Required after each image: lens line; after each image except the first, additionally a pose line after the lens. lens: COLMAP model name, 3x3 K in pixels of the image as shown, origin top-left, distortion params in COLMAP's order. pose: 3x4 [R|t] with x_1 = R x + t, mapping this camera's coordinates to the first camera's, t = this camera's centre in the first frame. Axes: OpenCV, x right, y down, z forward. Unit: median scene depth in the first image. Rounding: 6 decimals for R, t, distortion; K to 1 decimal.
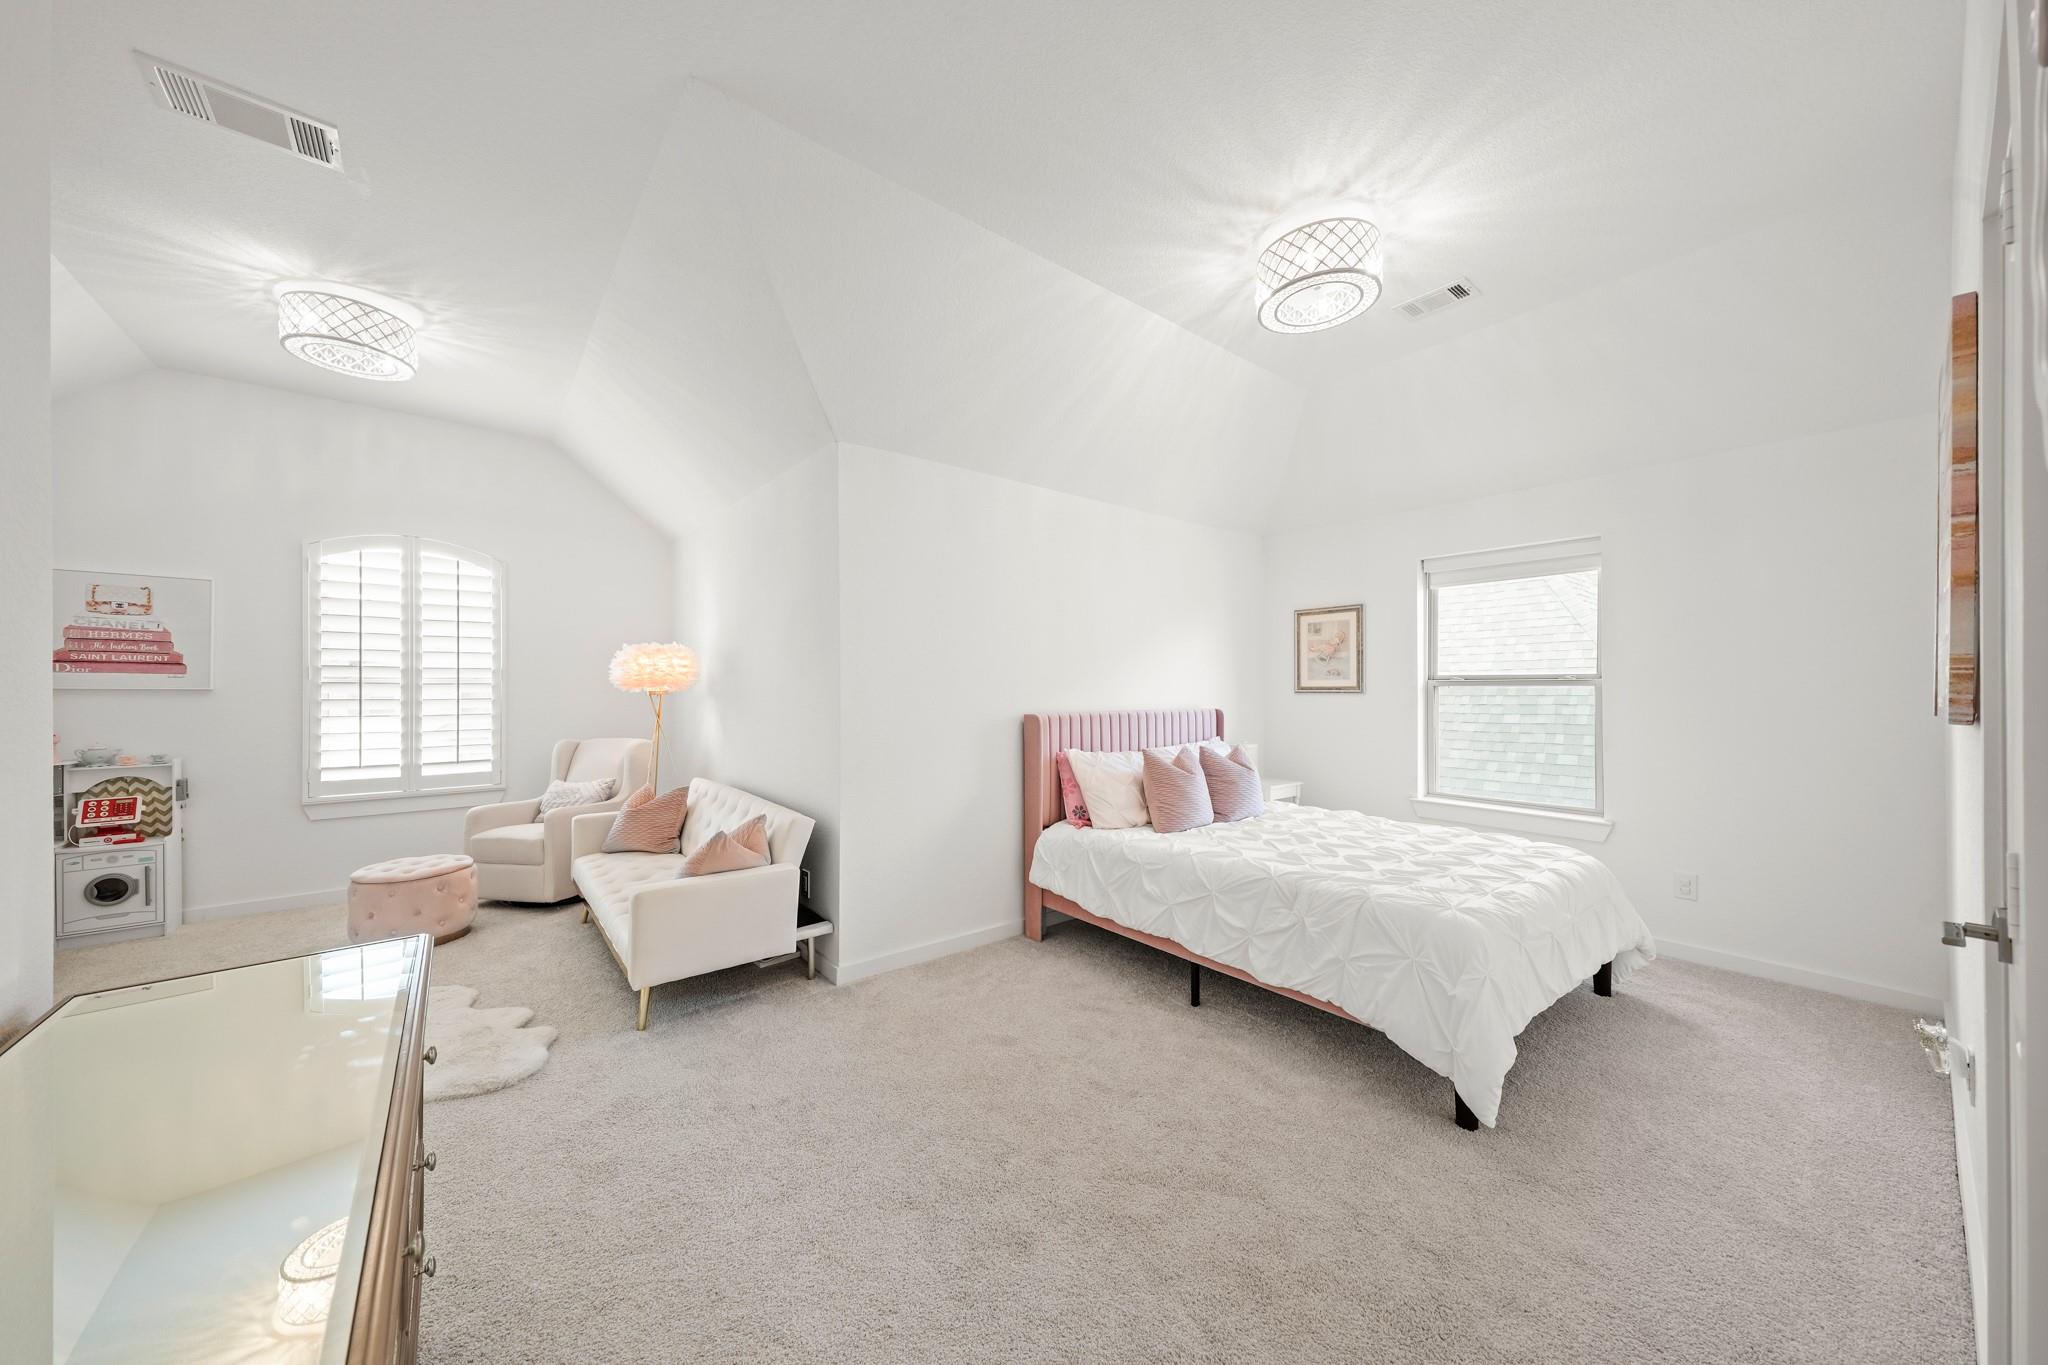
lens RADIAL K [[701.9, 0, 1021.9], [0, 701.9, 678.9], [0, 0, 1]] dist [0.010398, -0.000677]
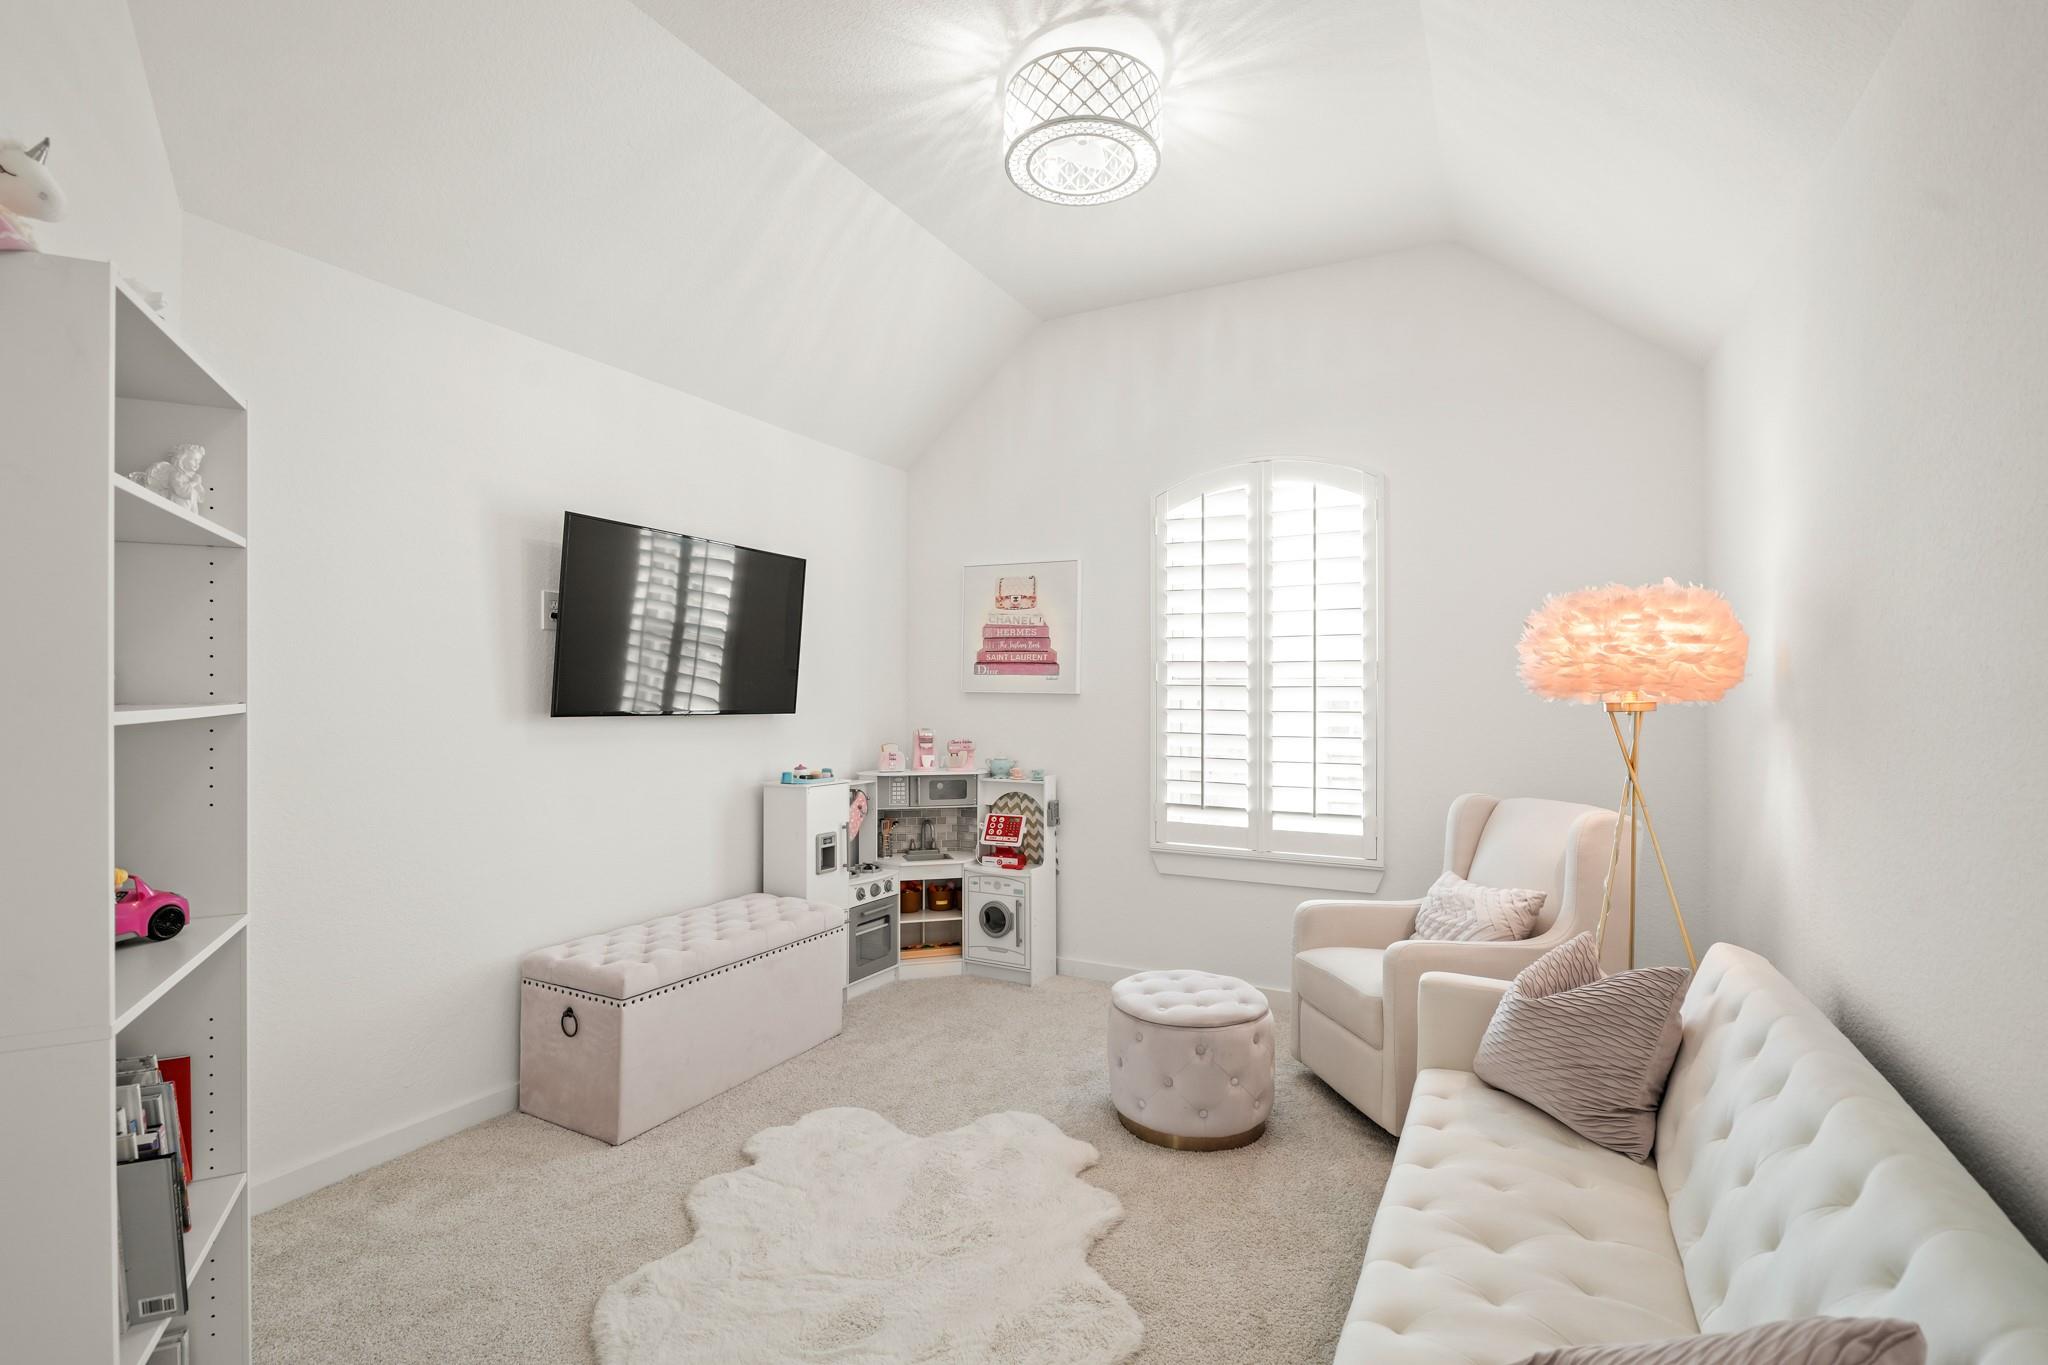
lens RADIAL K [[892.0, 0, 1072.7], [0, 892.0, 688.9], [0, 0, 1]] dist [-0.006764, -0.000301]
pose [[0.390194, -0.000540, -0.920732, -0.186105], [0.006945, 0.999973, 0.002357, 0.006372], [0.920706, -0.007314, 0.390187, 0.554720]]
